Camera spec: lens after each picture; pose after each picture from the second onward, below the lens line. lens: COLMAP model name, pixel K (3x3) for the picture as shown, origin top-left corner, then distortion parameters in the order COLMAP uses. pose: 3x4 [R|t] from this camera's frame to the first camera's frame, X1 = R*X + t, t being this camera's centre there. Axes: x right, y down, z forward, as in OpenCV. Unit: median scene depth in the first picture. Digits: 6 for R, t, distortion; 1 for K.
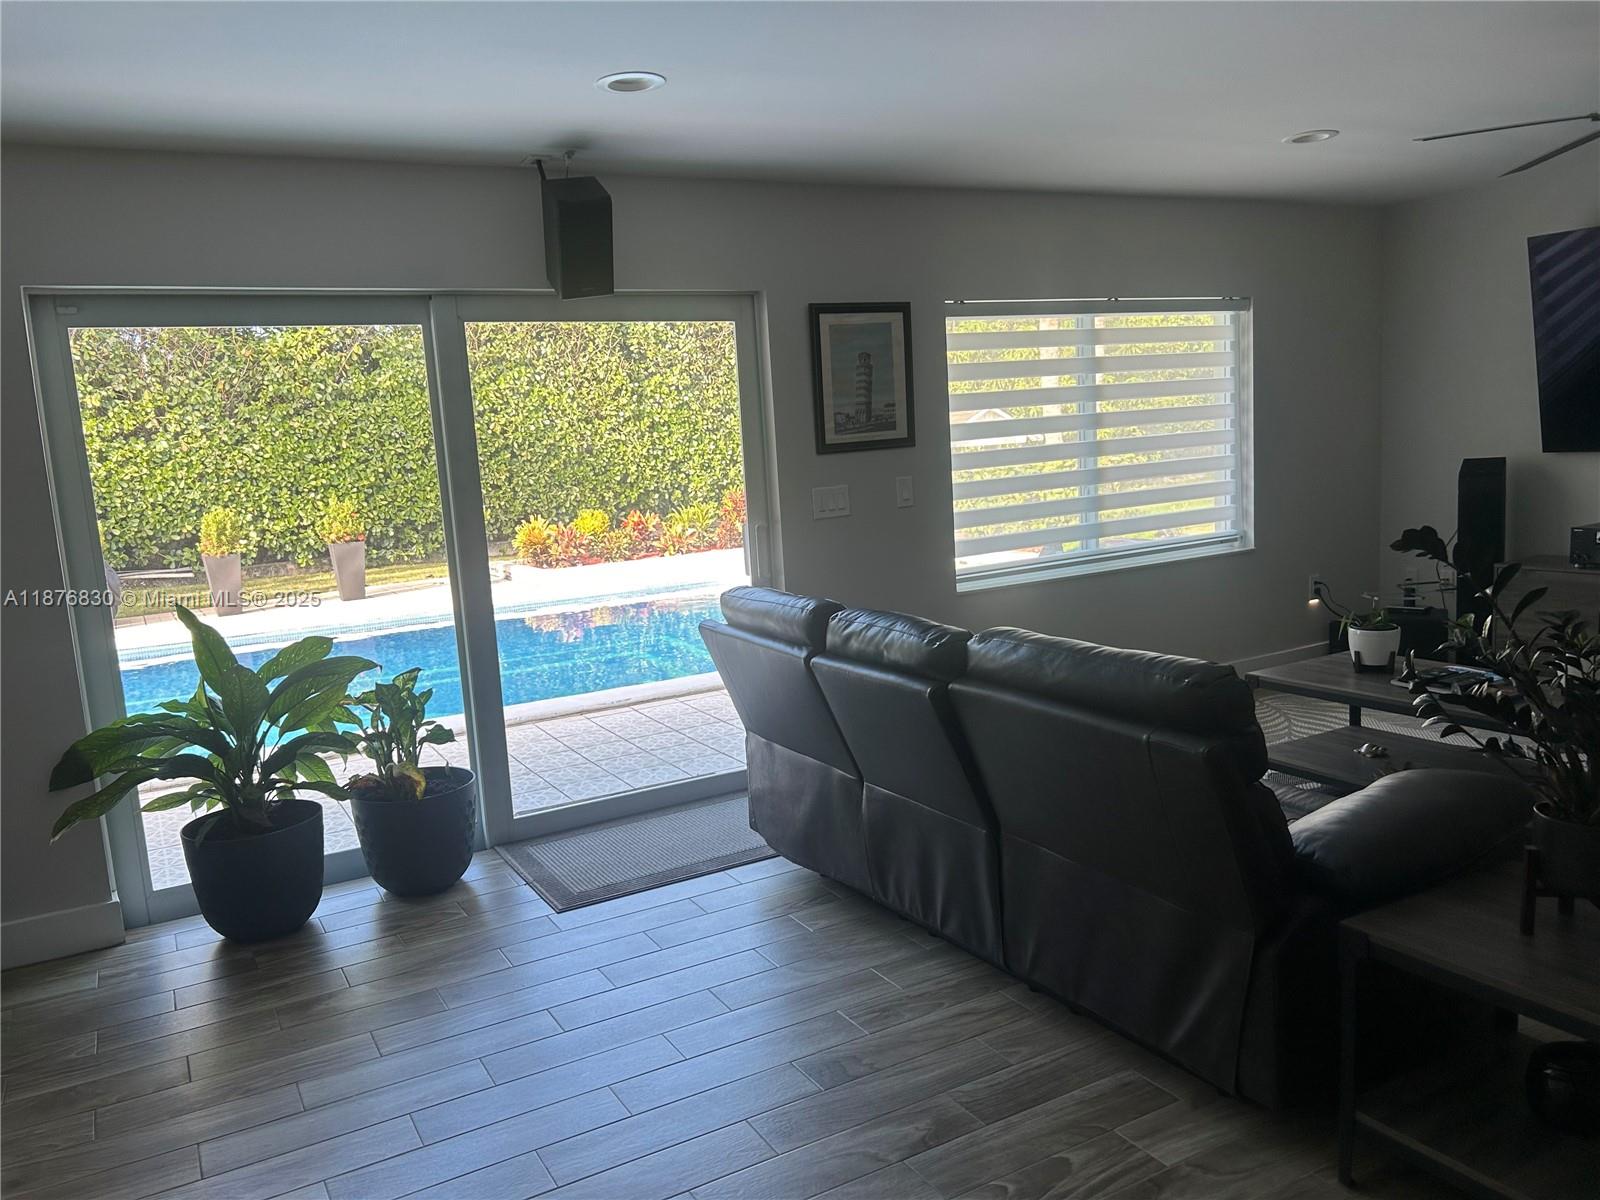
lens RADIAL K [[1226.3, 0, 800.0], [0, 1226.3, 600.0], [0, 0, 1]] dist [0.004850, 0.002541]
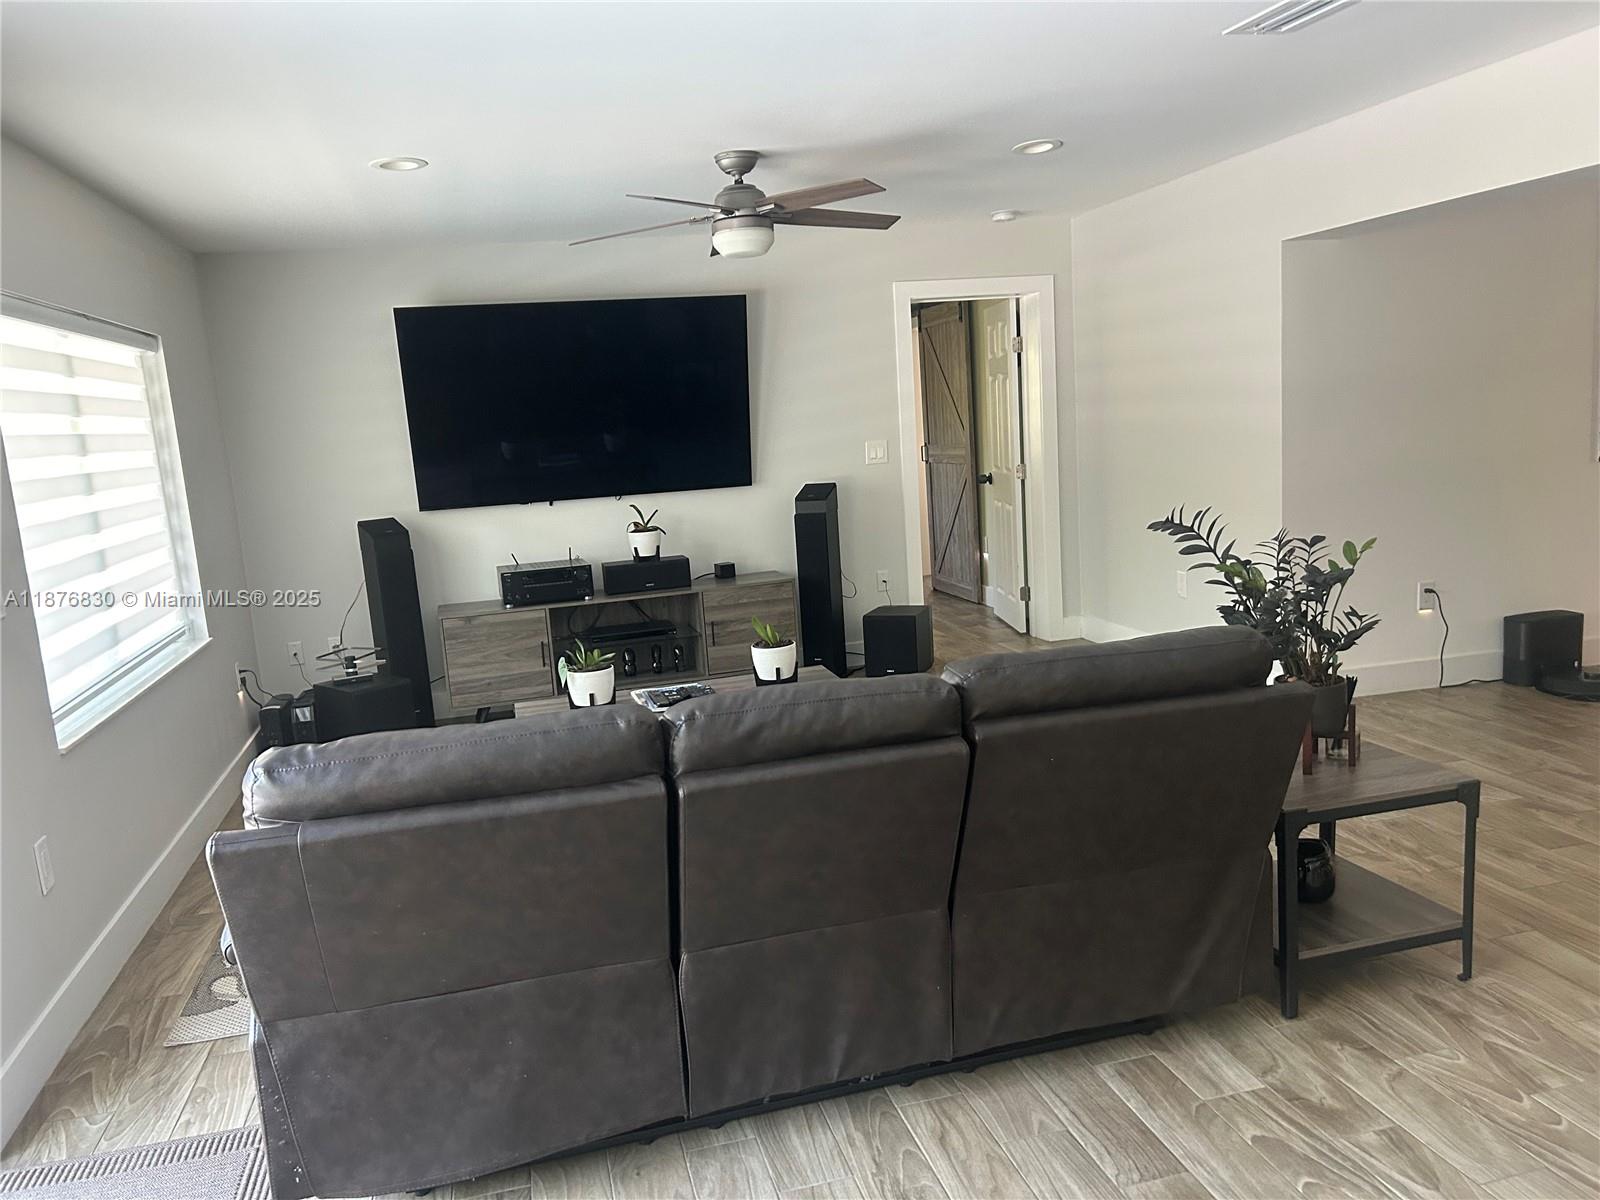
lens RADIAL K [[1183.8, 0, 800.5], [0, 1183.8, 619.6], [0, 0, 1]] dist [-0.004021, -0.001511]
pose [[0.250042, -0.117795, 0.961043, -0.364835], [0.181919, 0.980610, 0.072863, -0.048669], [-0.950991, 0.156613, 0.266623, 0.492602]]
